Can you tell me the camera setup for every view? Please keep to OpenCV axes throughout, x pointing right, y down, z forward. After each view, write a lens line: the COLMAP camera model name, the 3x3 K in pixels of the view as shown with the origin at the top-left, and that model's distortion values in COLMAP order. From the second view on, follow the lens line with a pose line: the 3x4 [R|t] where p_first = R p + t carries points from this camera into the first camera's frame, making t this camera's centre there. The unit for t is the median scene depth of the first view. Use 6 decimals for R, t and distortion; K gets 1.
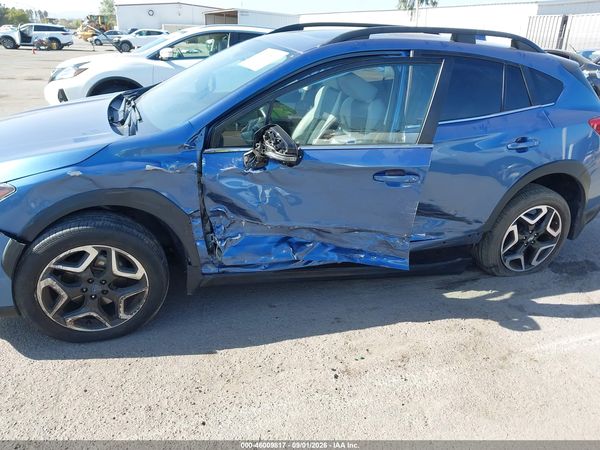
lens RADIAL K [[474.4, 0, 300.8], [0, 474.4, 218.1], [0, 0, 1]] dist [0.038853, -0.055455]
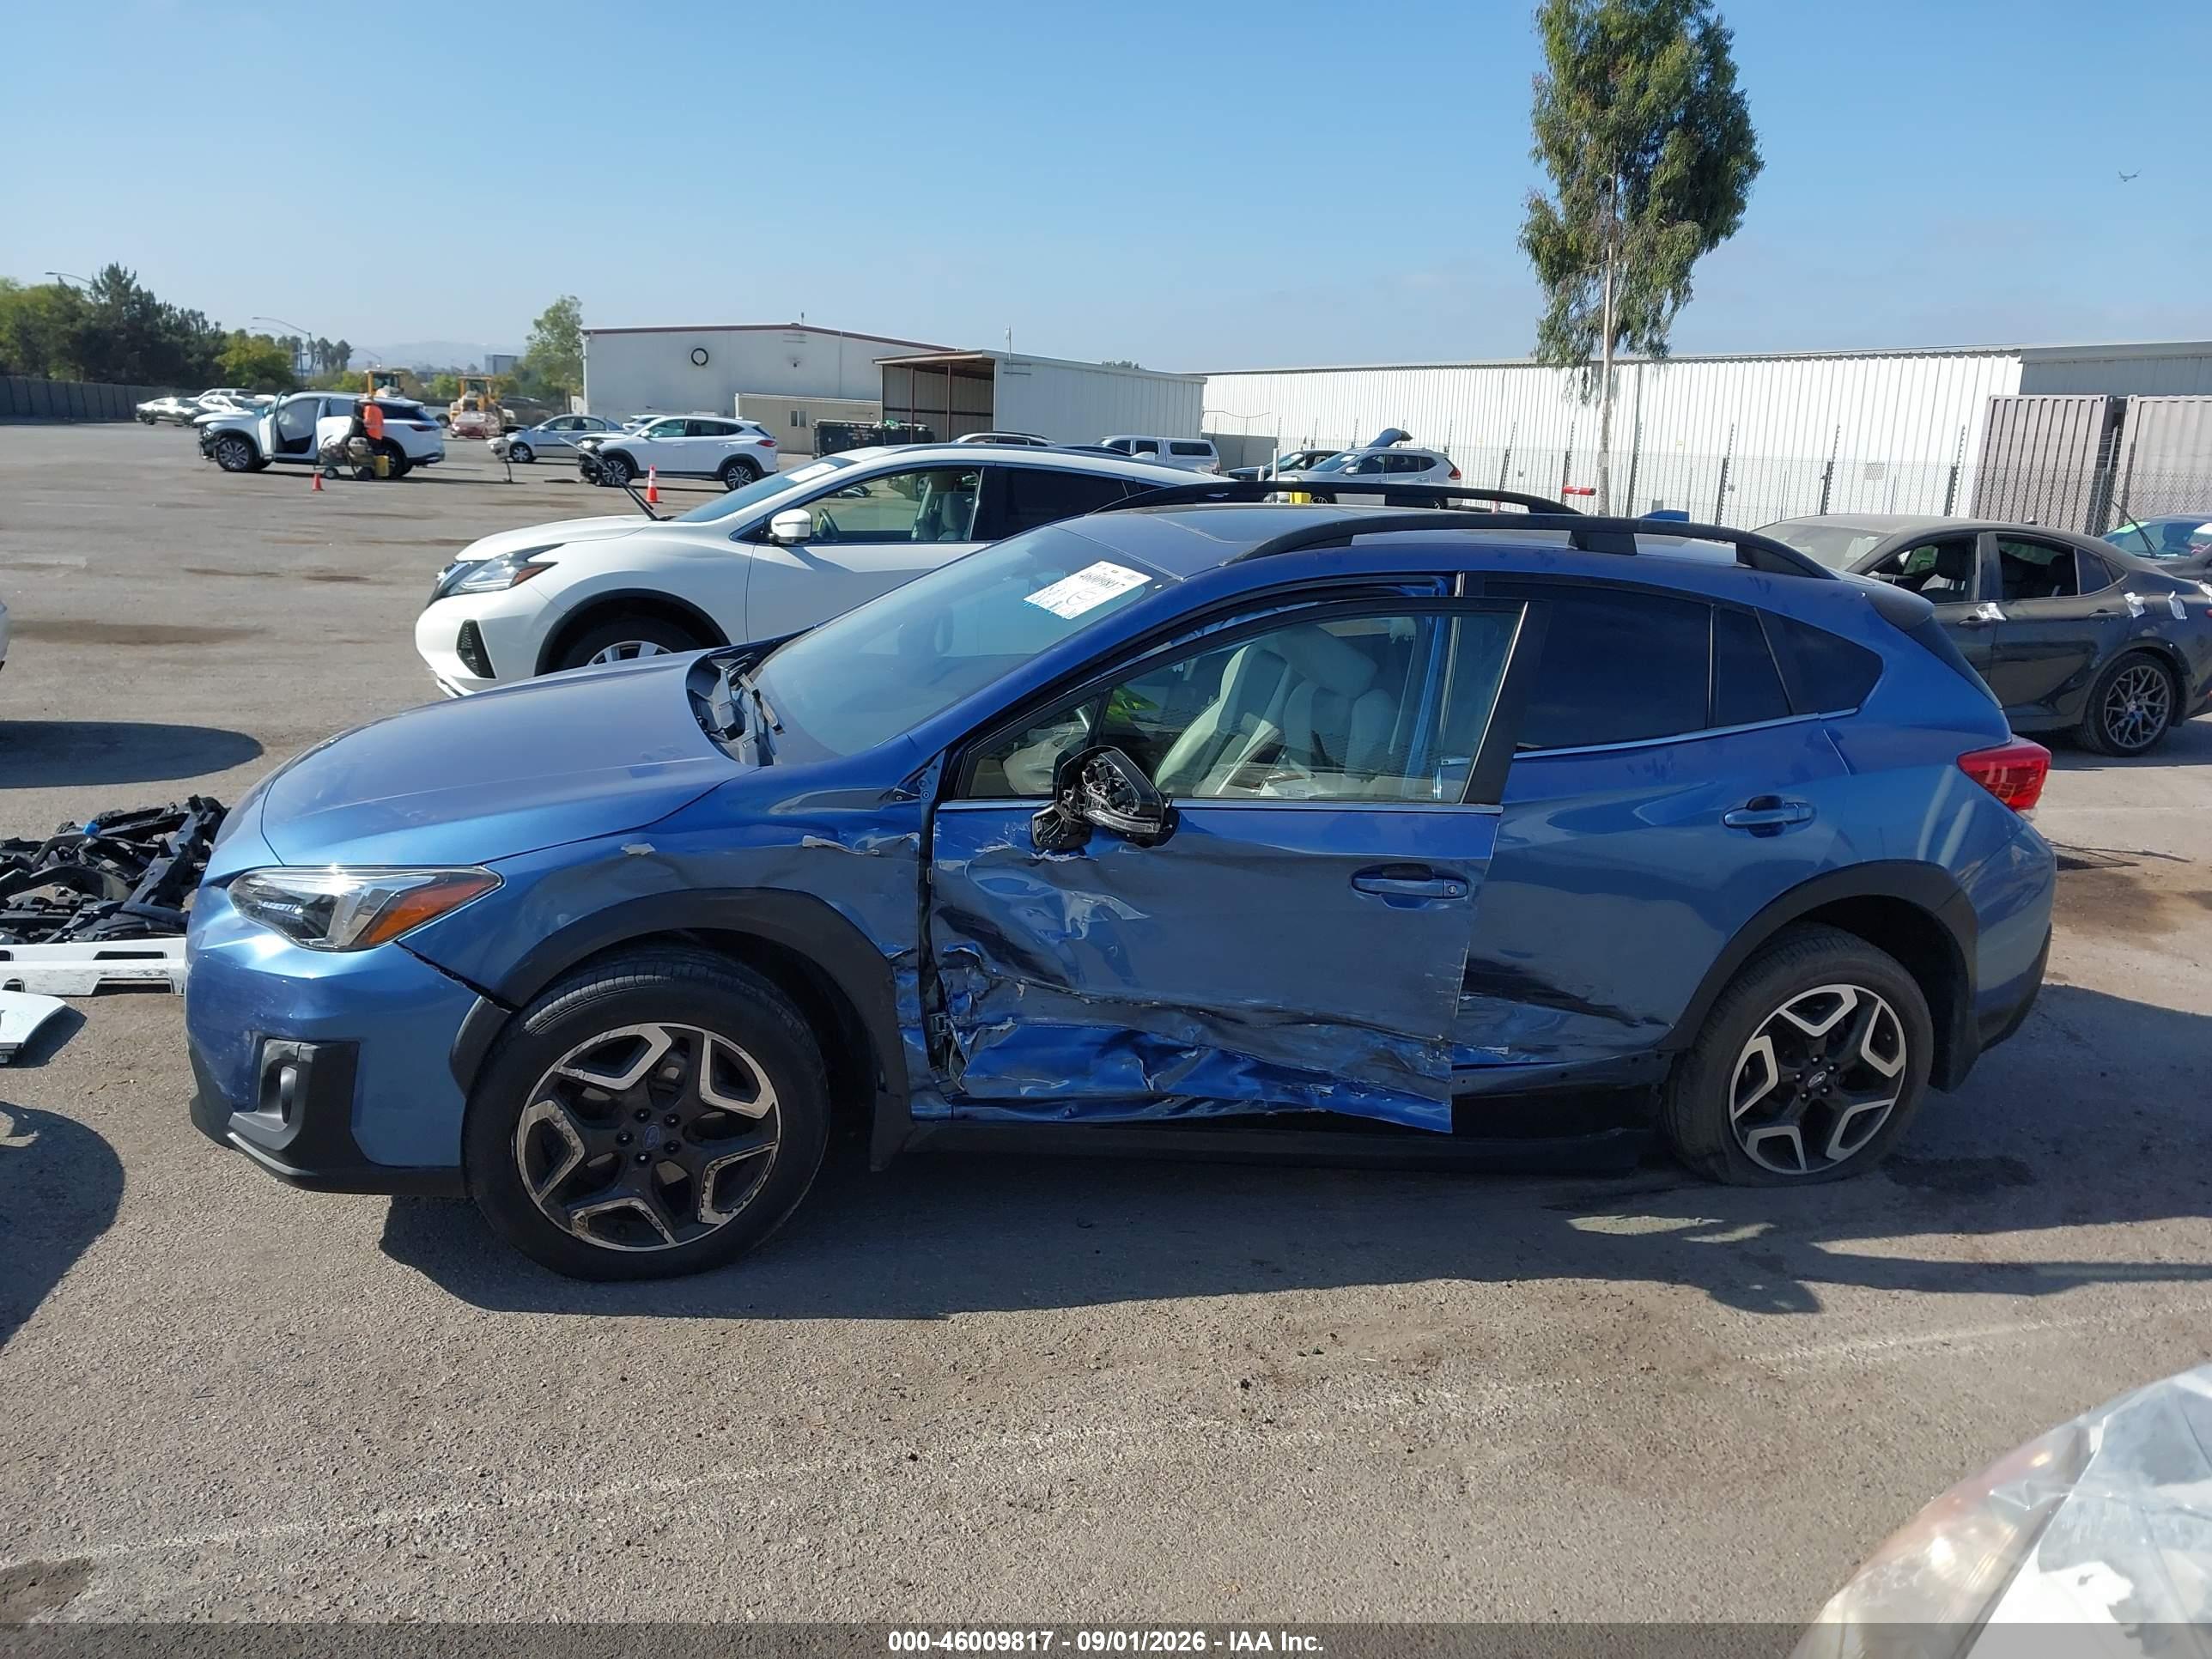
lens RADIAL K [[1748.8, 0, 1108.8], [0, 1748.8, 804.1], [0, 0, 1]] dist [0.038853, -0.055455]
pose [[0.998335, 0.027358, -0.050789, 0.019294], [-0.034994, 0.987114, -0.156147, 0.077969], [0.045862, 0.157665, 0.986427, -0.426766]]
